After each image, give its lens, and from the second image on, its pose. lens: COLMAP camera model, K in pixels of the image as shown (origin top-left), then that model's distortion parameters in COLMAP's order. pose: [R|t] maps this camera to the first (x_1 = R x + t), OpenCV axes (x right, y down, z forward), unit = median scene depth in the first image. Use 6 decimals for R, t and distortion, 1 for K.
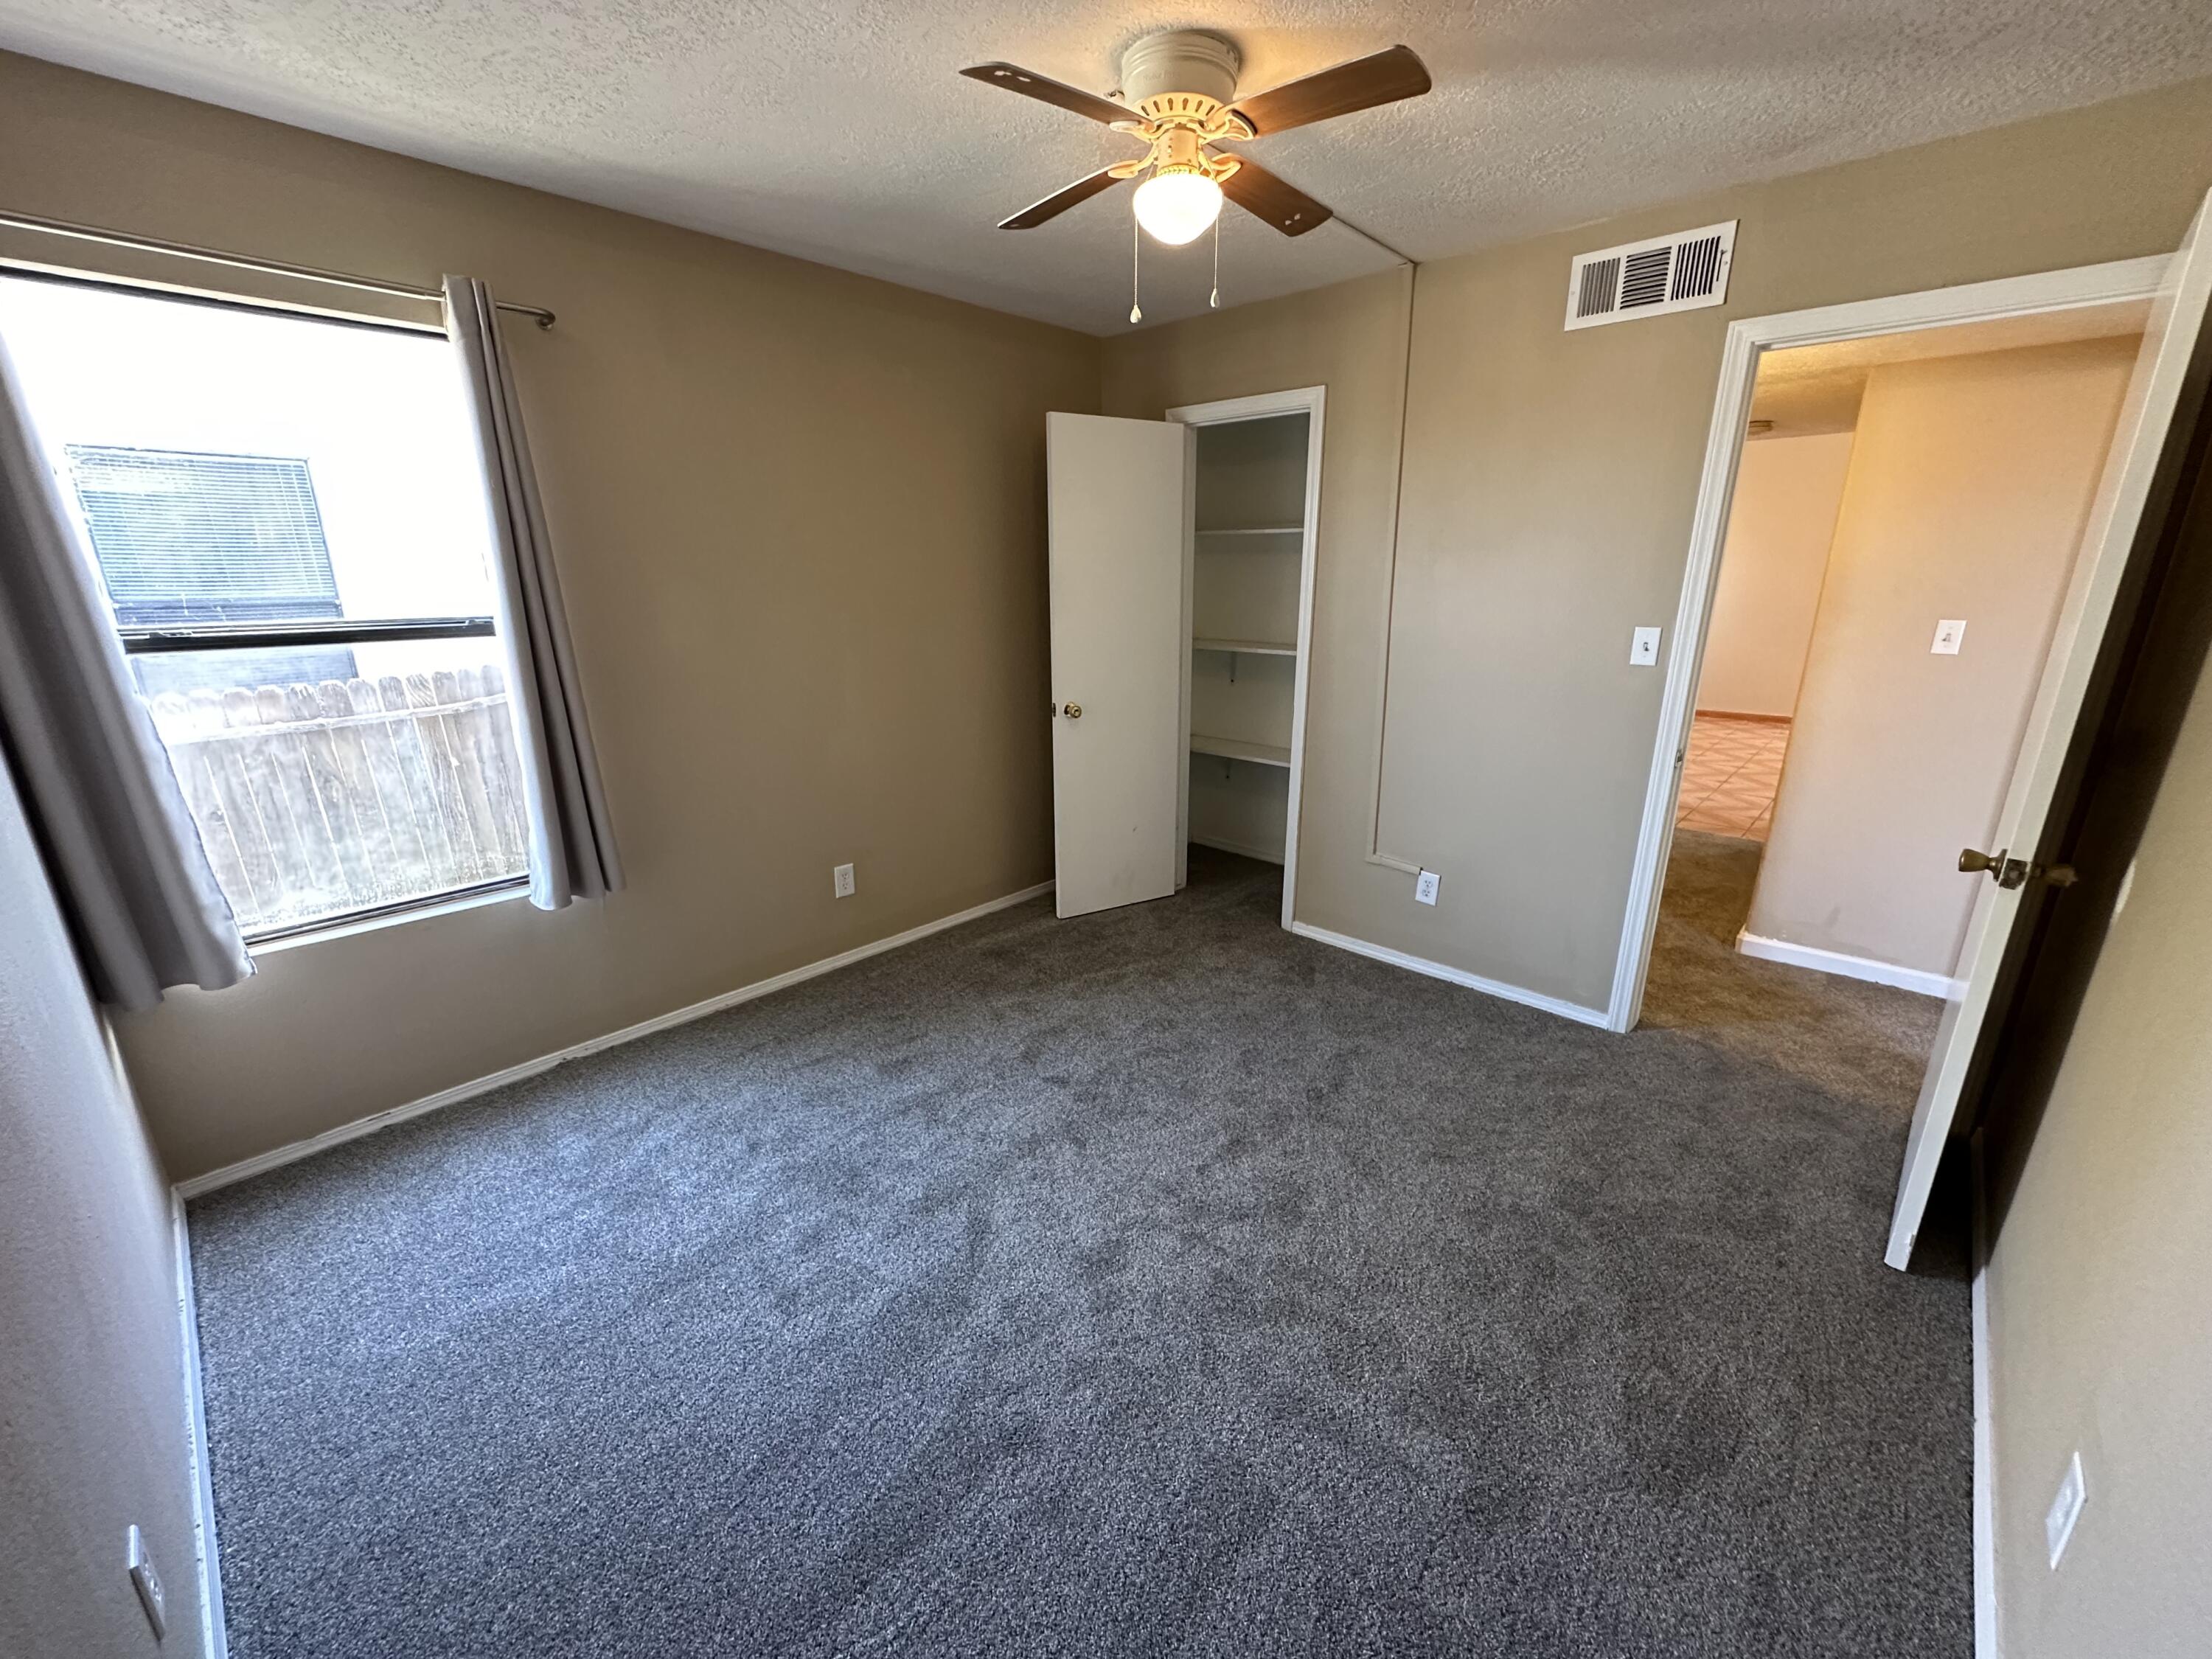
lens RADIAL K [[882.1, 0, 1106.4], [0, 882.1, 828.8], [0, 0, 1]] dist [0.000594, 0.000027]
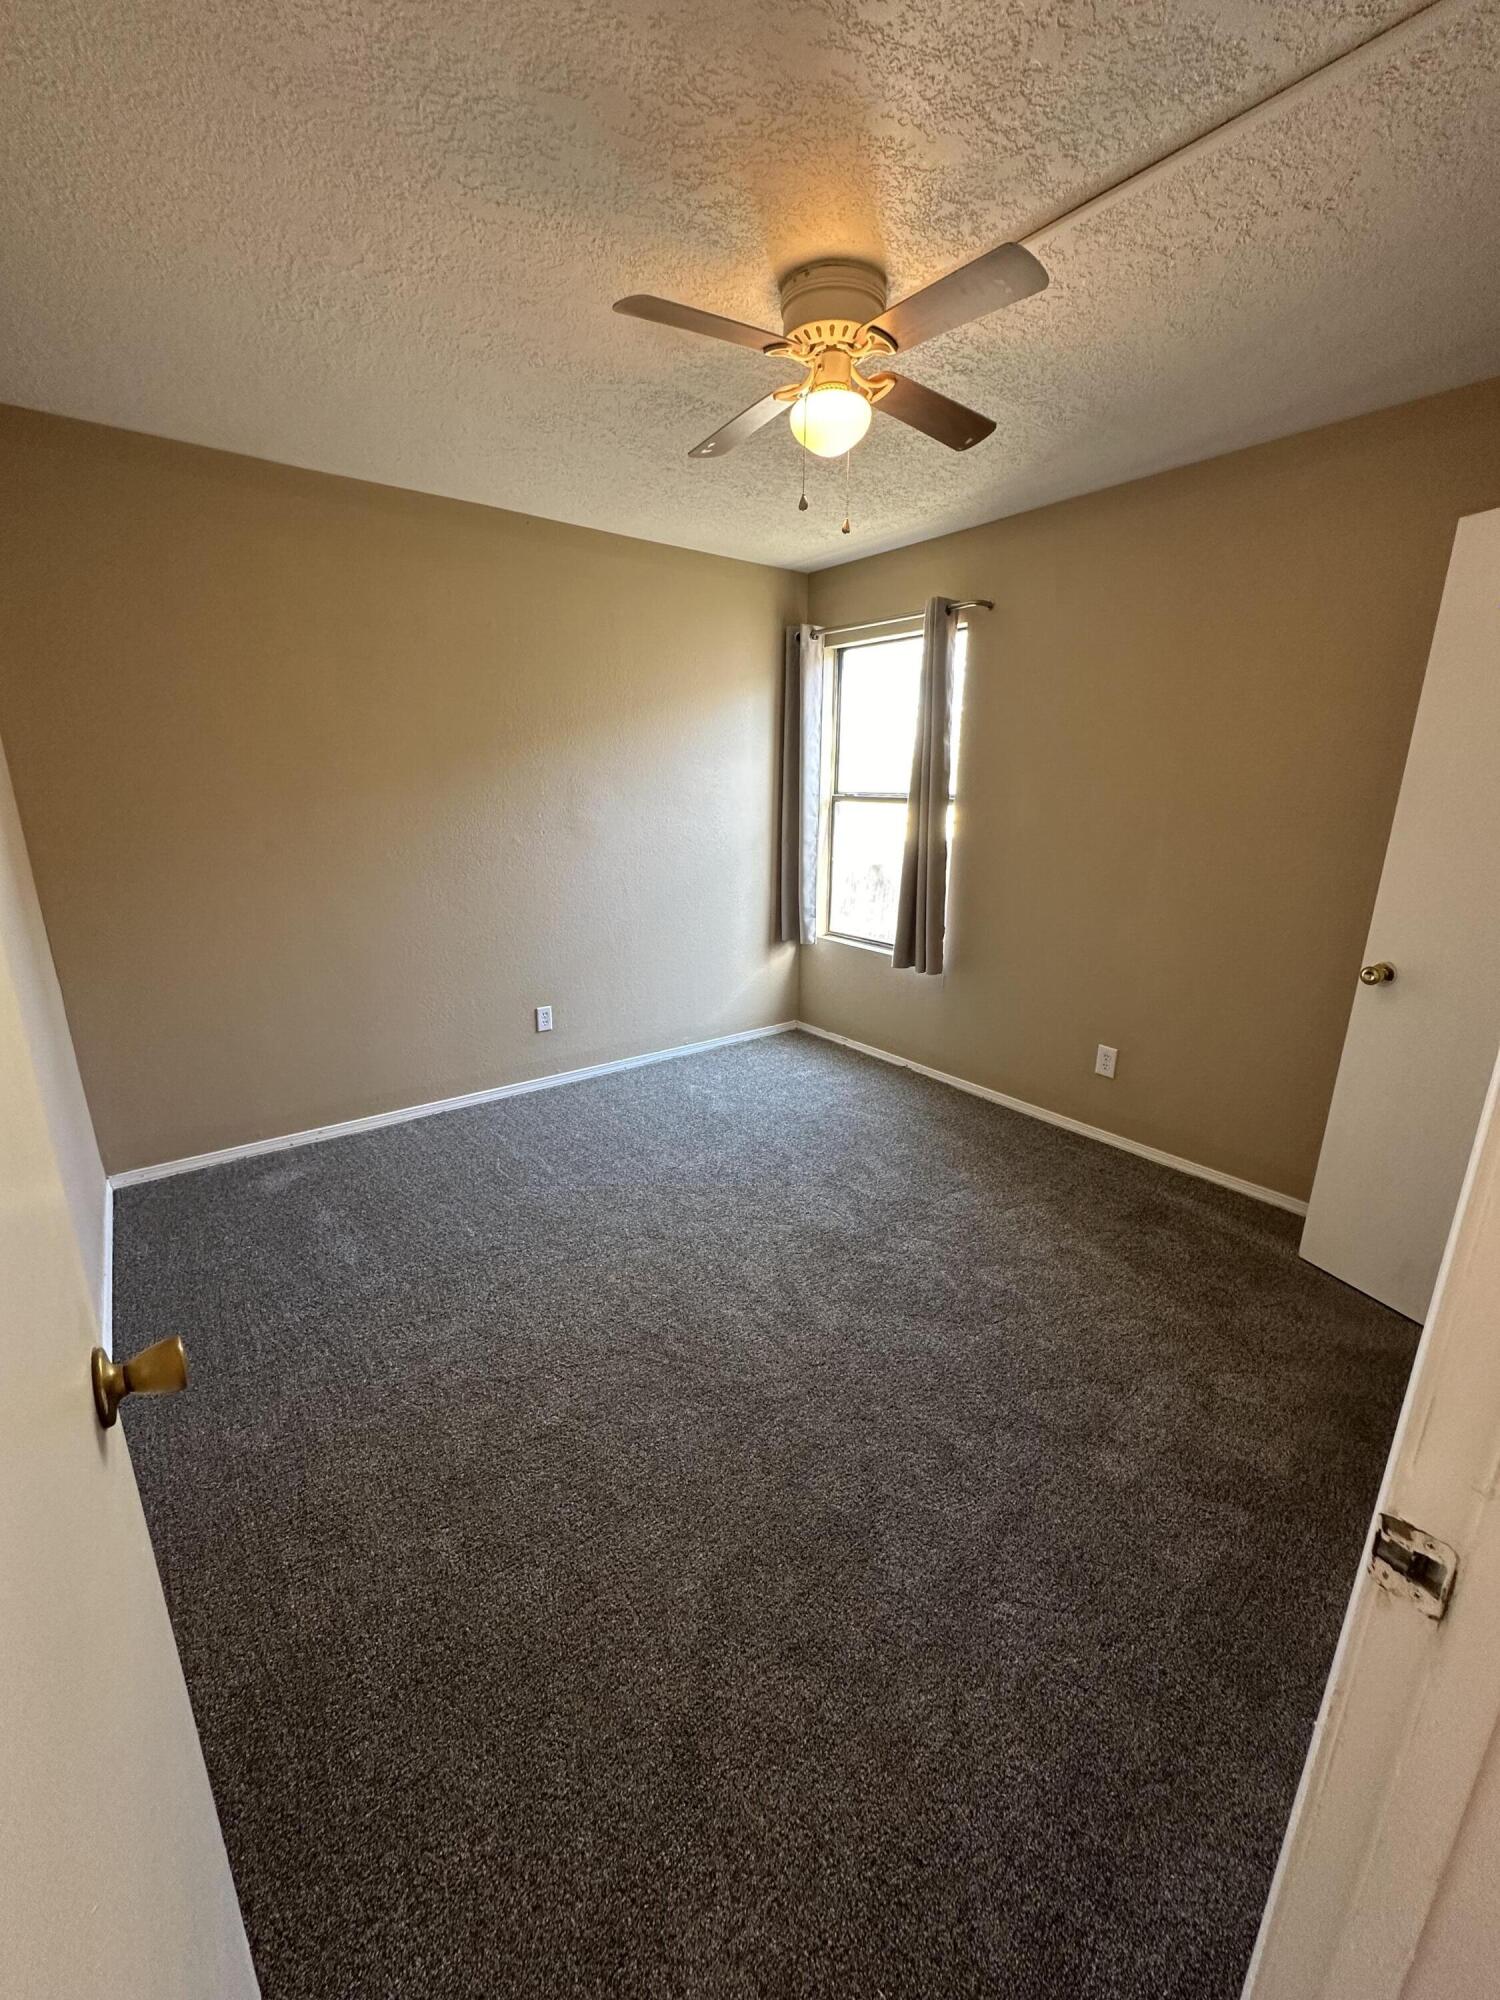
lens RADIAL K [[797.5, 0, 753.1], [0, 797.5, 1002.4], [0, 0, 1]] dist [0.000594, 0.000027]
pose [[-0.163325, 0.265480, -0.950182, 0.708733], [-0.288105, 0.908298, 0.303300, -0.186279], [0.943568, 0.323289, -0.071862, 0.702822]]
